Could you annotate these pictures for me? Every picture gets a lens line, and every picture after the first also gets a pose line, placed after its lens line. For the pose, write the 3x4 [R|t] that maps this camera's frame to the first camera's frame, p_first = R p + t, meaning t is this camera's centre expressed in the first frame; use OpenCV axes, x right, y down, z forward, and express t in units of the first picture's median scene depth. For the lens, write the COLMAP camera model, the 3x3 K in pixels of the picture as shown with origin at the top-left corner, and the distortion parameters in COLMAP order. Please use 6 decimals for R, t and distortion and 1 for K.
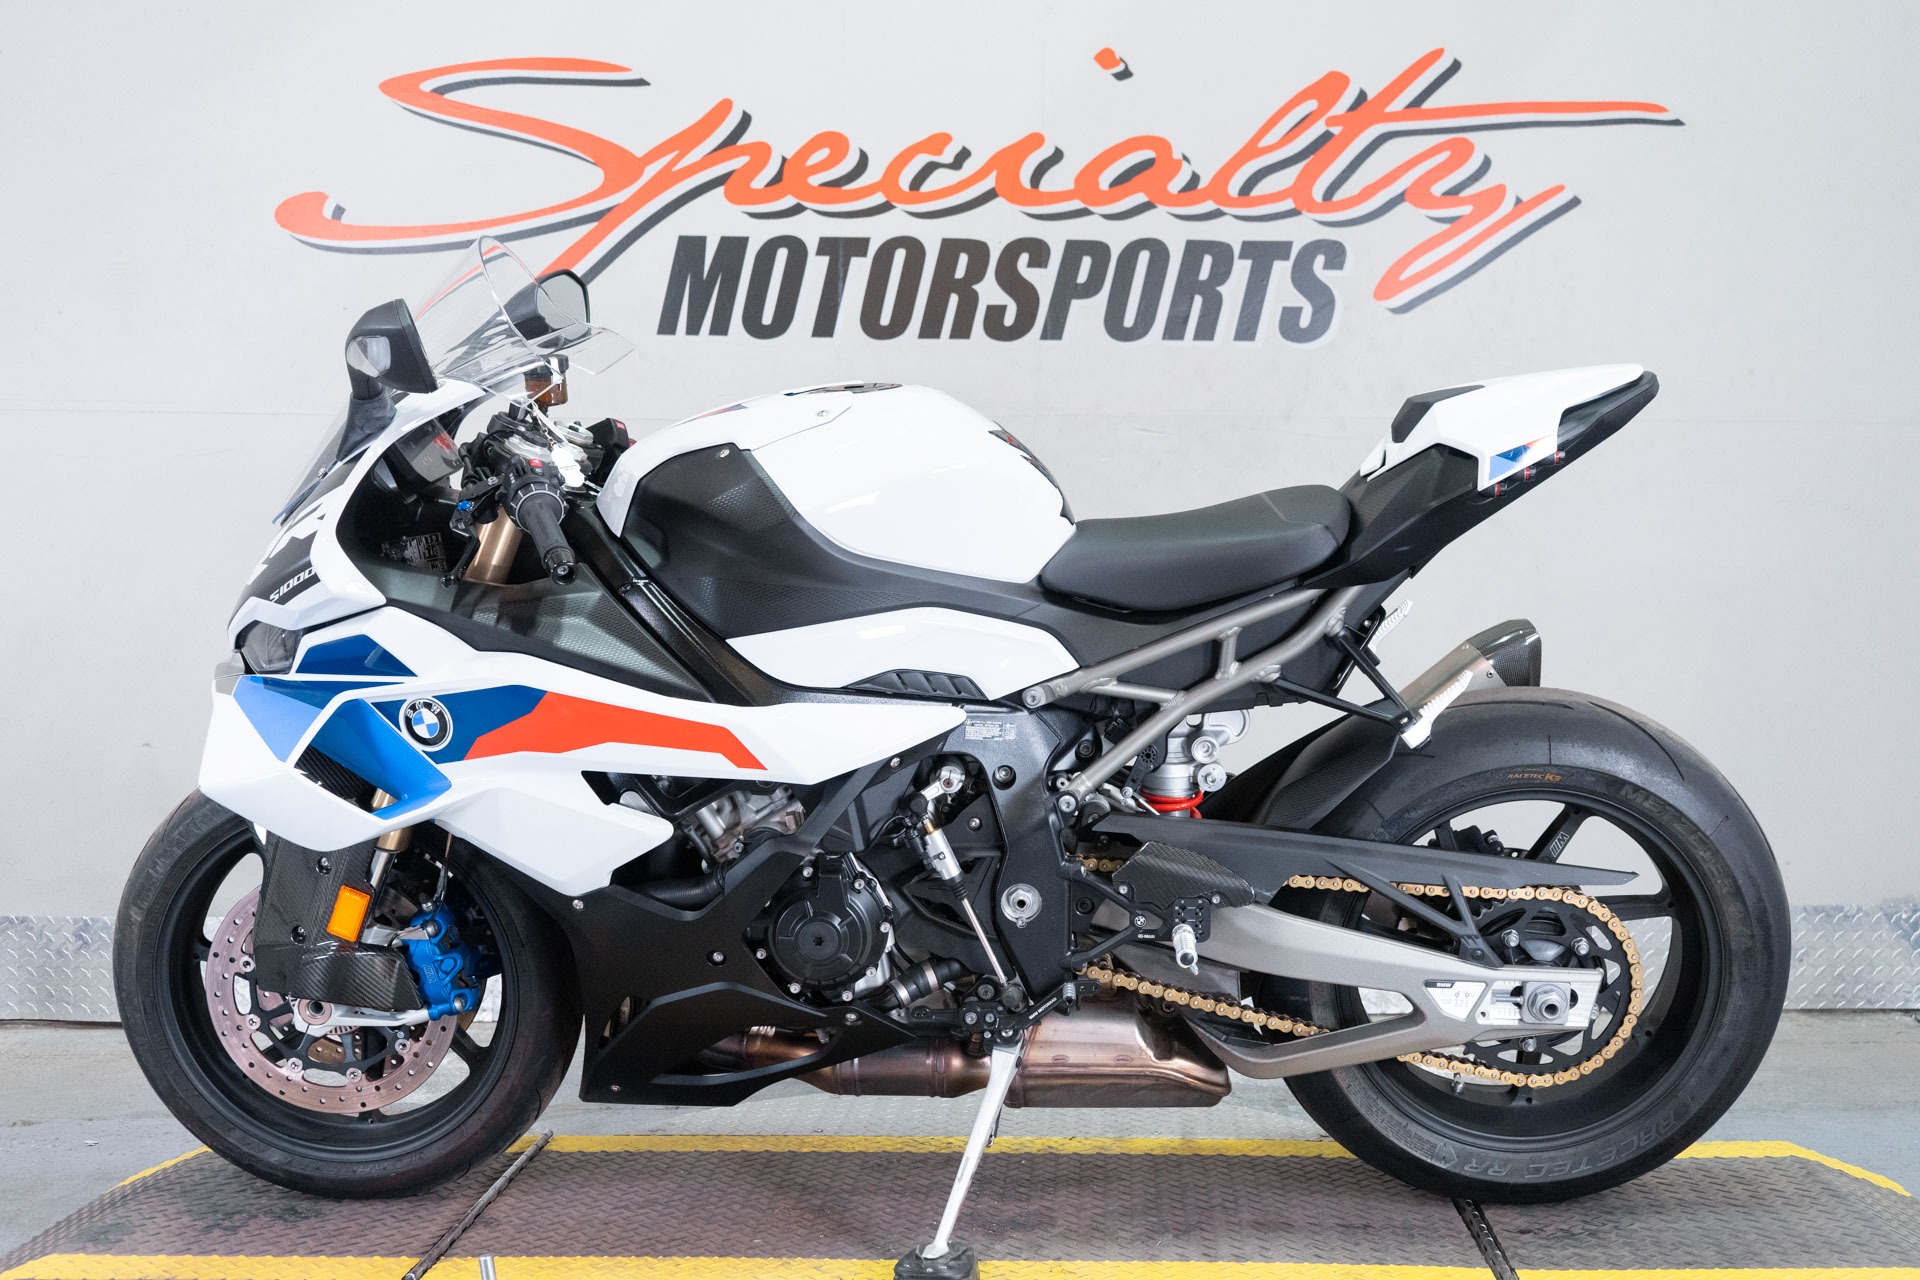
lens RADIAL K [[2149.1, 0, 955.5], [0, 2149.1, 649.2], [0, 0, 1]] dist [0.005320, 0.000000]
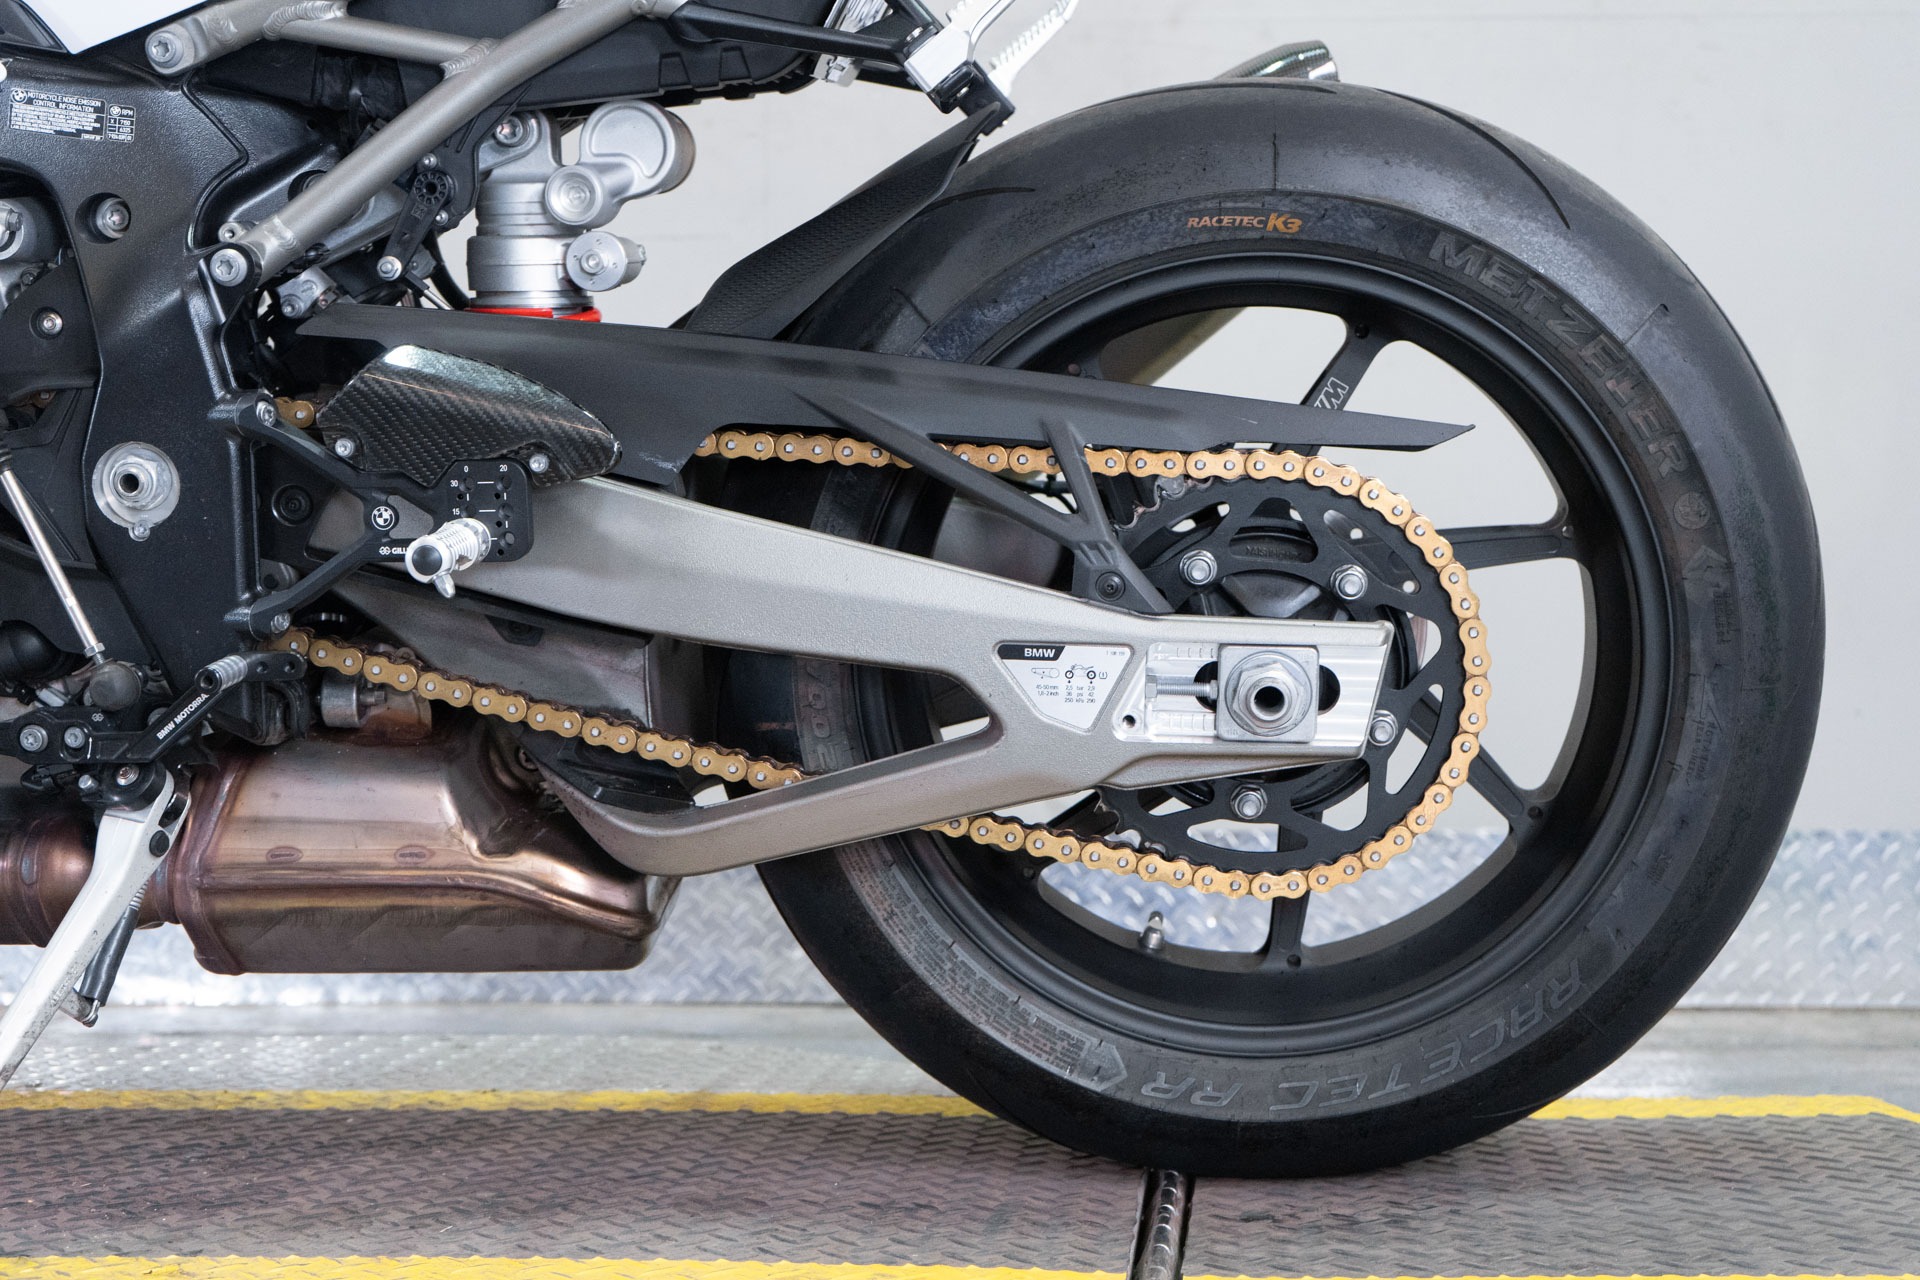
lens RADIAL K [[2561.7, 0, 986.3], [0, 2561.7, 608.6], [0, 0, 1]] dist [0.003703, 0.000000]
pose [[0.999736, -0.003929, -0.022622, 0.224693], [0.002456, 0.997895, -0.064797, 0.179237], [0.022829, 0.064725, 0.997642, 0.448178]]
